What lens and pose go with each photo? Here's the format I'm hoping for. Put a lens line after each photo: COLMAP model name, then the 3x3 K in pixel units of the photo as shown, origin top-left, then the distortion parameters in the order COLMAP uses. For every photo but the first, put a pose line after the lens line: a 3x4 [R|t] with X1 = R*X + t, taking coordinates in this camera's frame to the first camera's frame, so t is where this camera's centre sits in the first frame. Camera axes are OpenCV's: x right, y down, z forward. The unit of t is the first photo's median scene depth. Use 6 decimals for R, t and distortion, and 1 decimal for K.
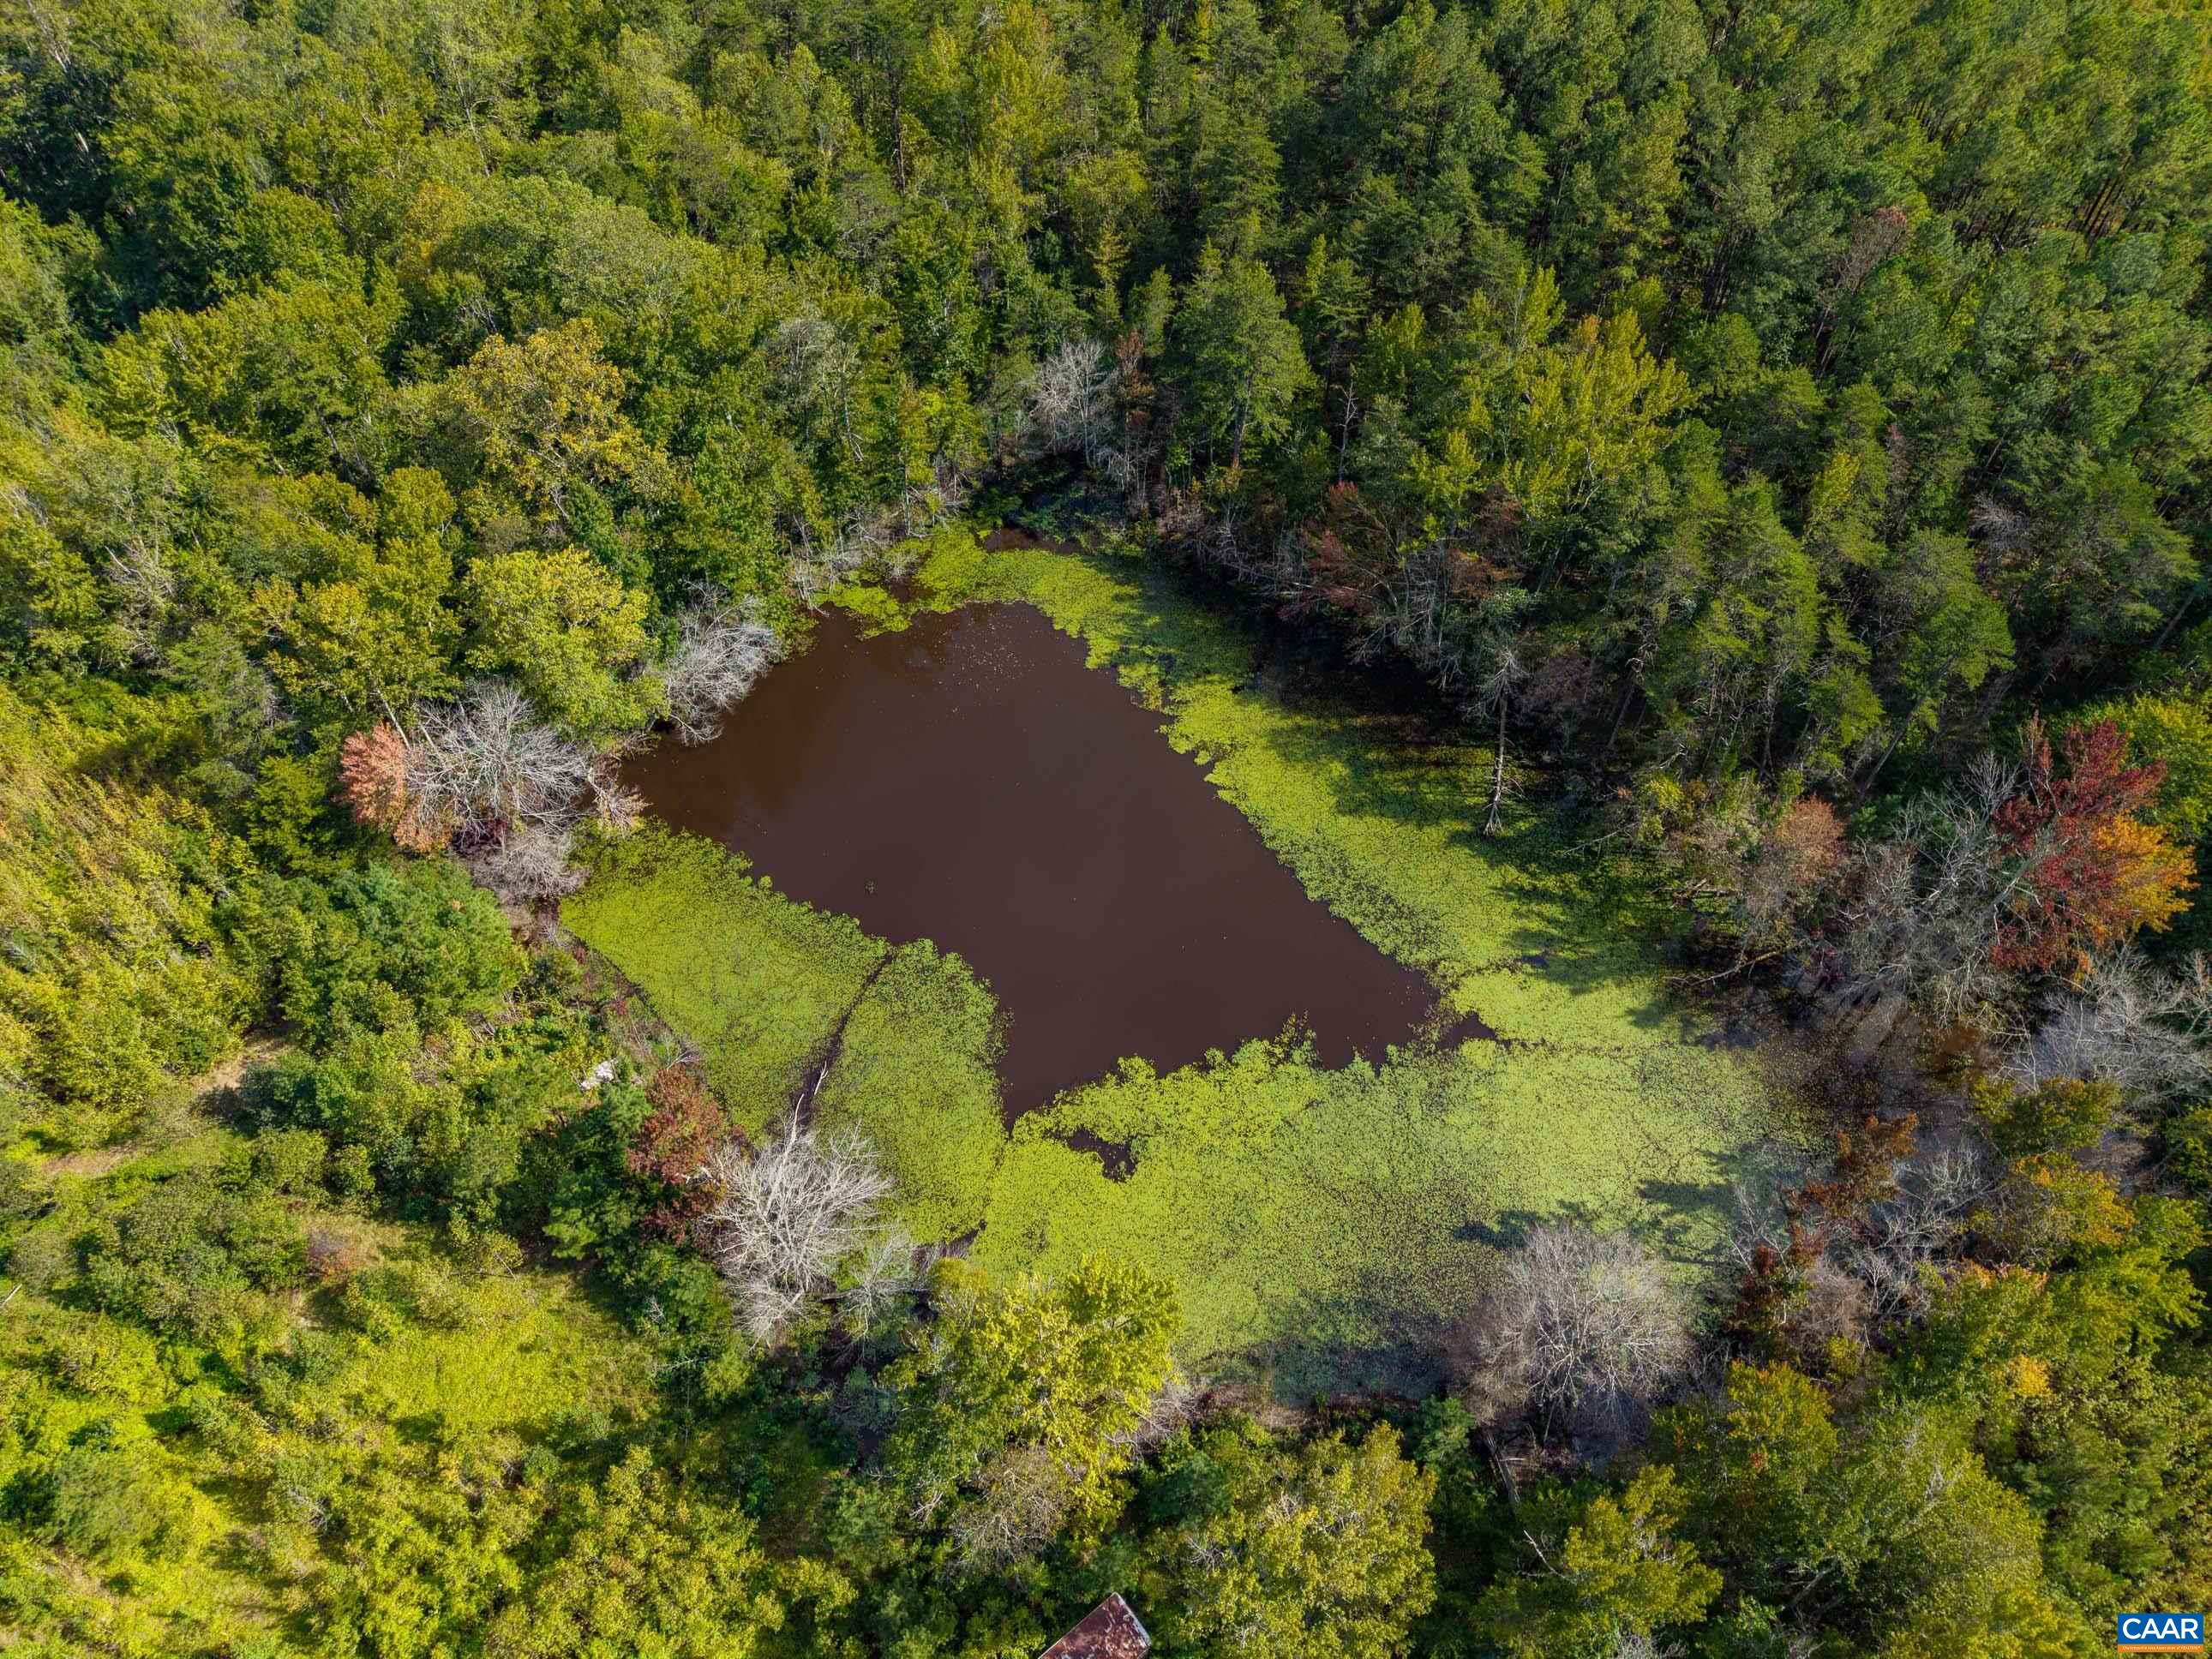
lens RADIAL K [[1490.7, 0, 1119.0], [0, 1490.7, 826.4], [0, 0, 1]] dist [0.005823, -0.011604]
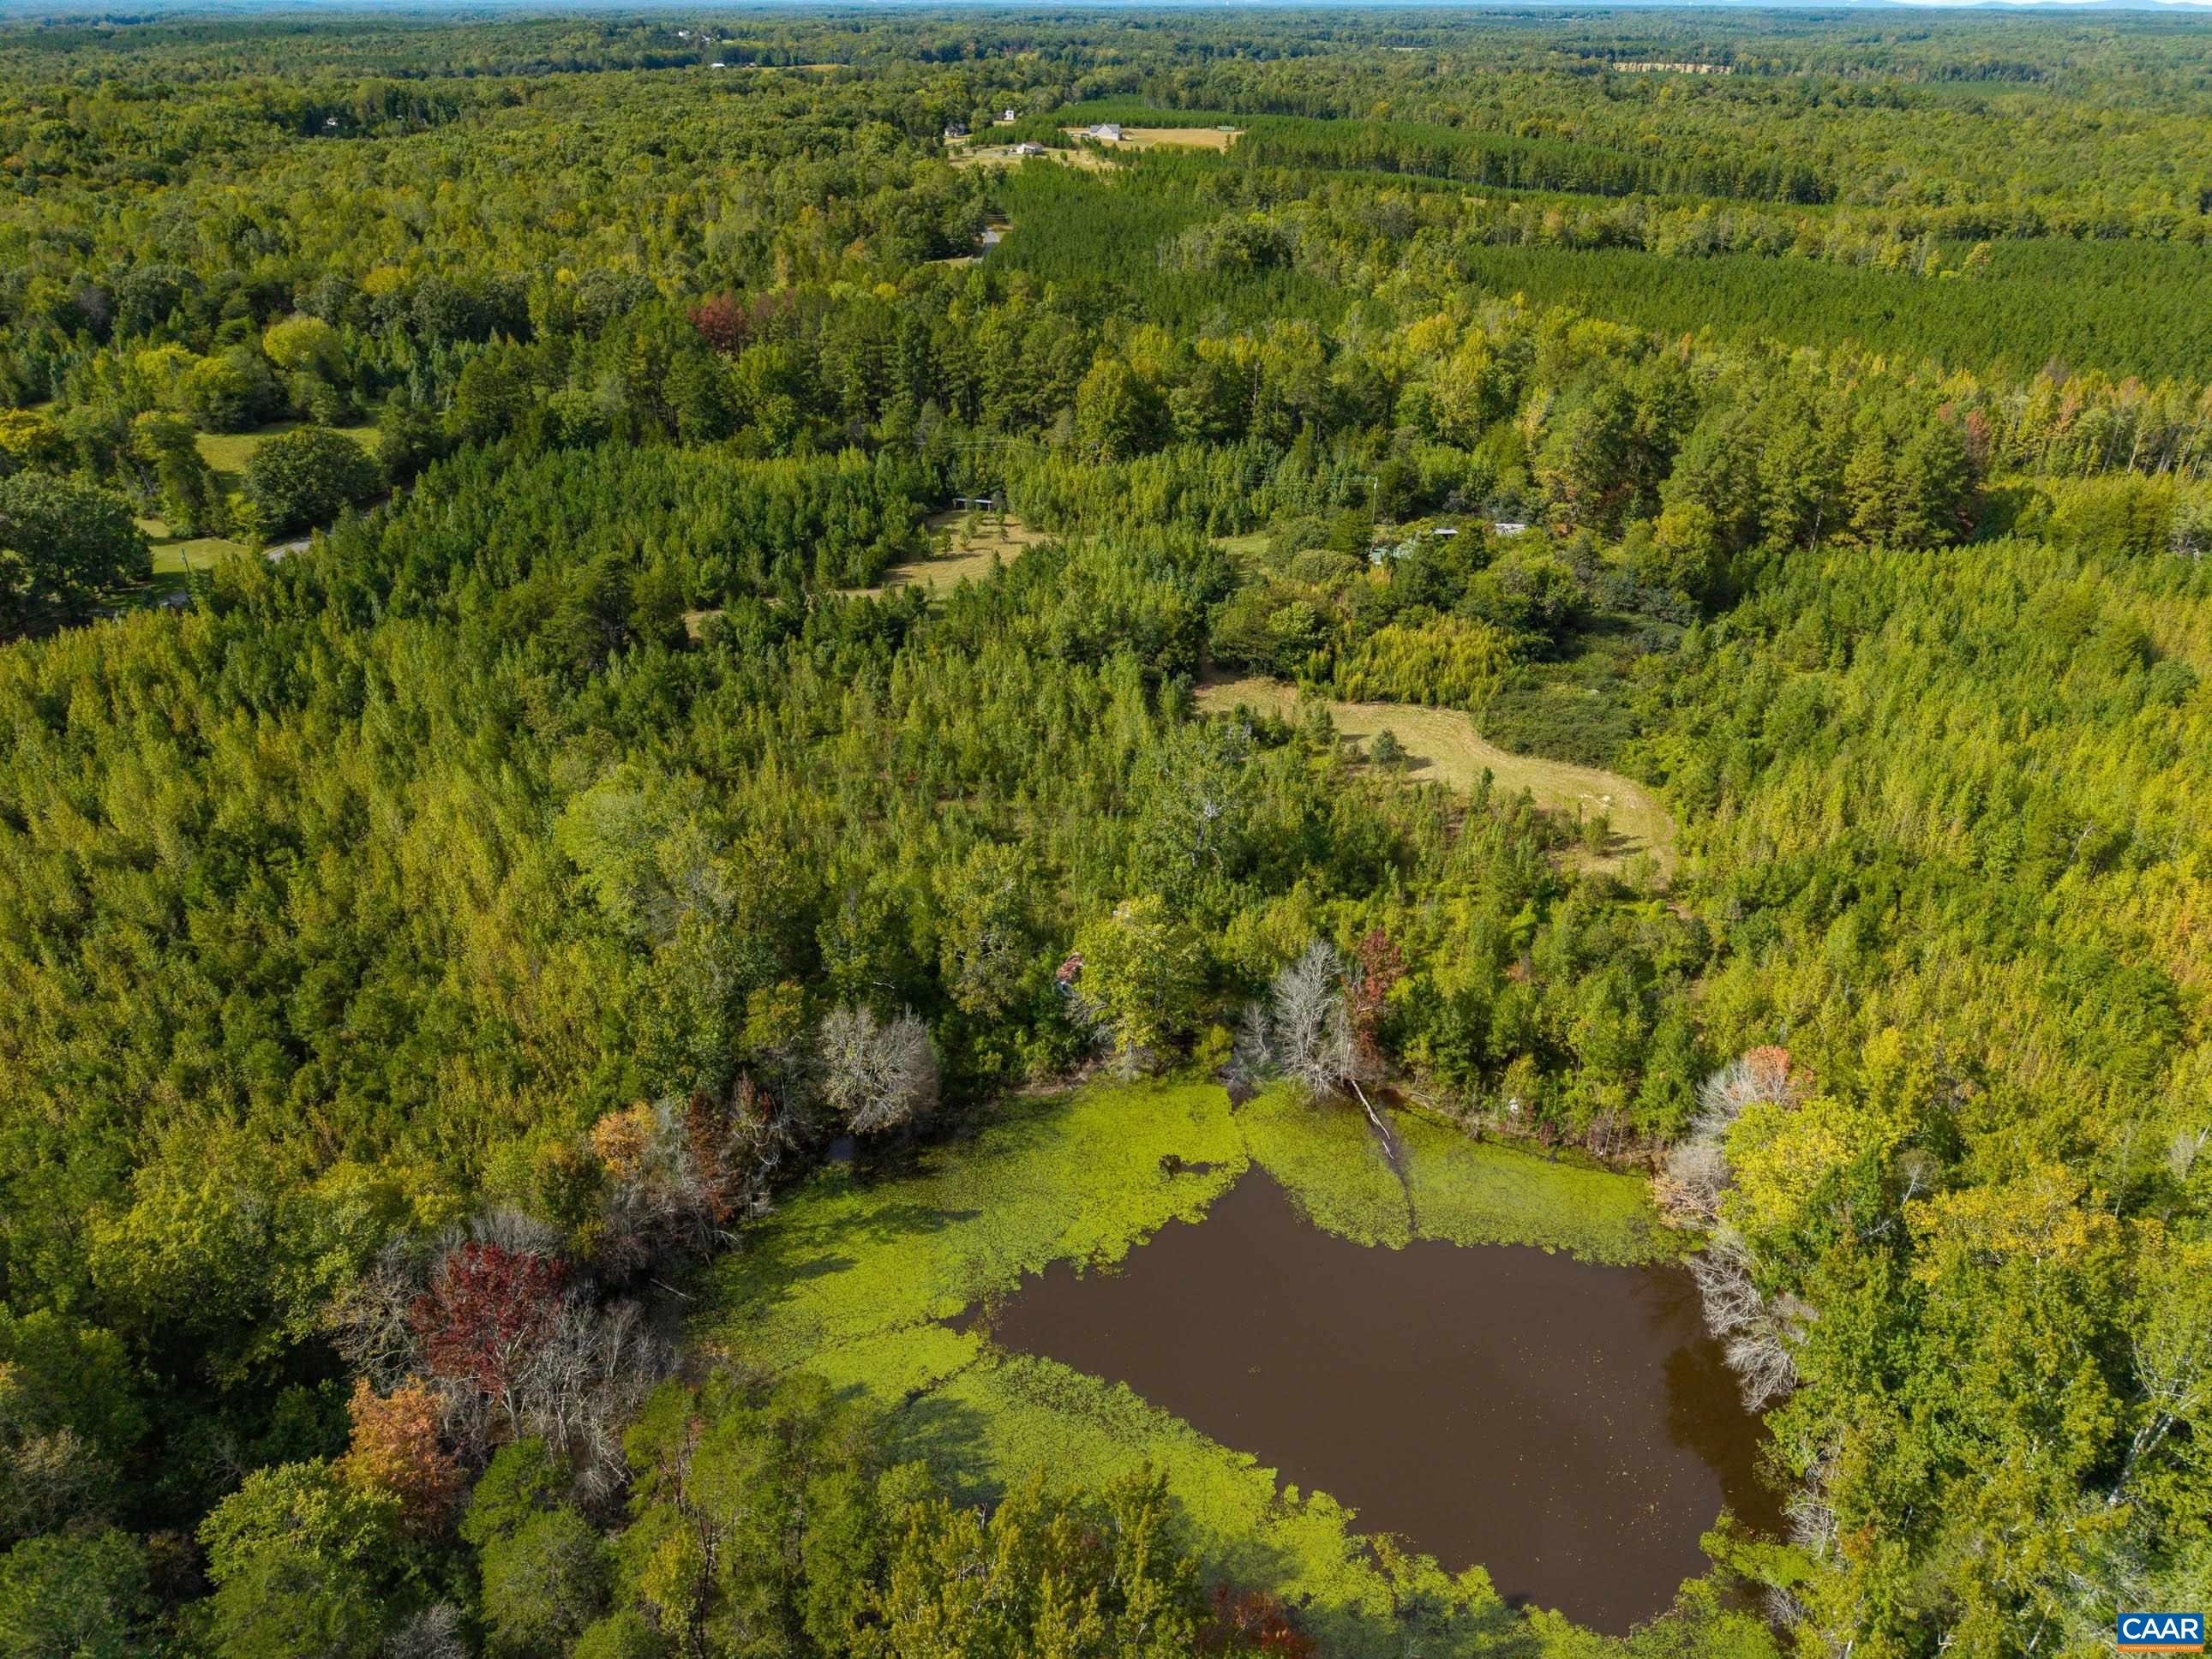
lens RADIAL K [[1490.7, 0, 1119.0], [0, 1490.7, 826.4], [0, 0, 1]] dist [0.005823, -0.011604]
pose [[-0.918876, 0.199935, -0.340137, 0.451006], [-0.299129, 0.209121, 0.931016, -1.122494], [0.257273, 0.957233, -0.132350, 0.809531]]
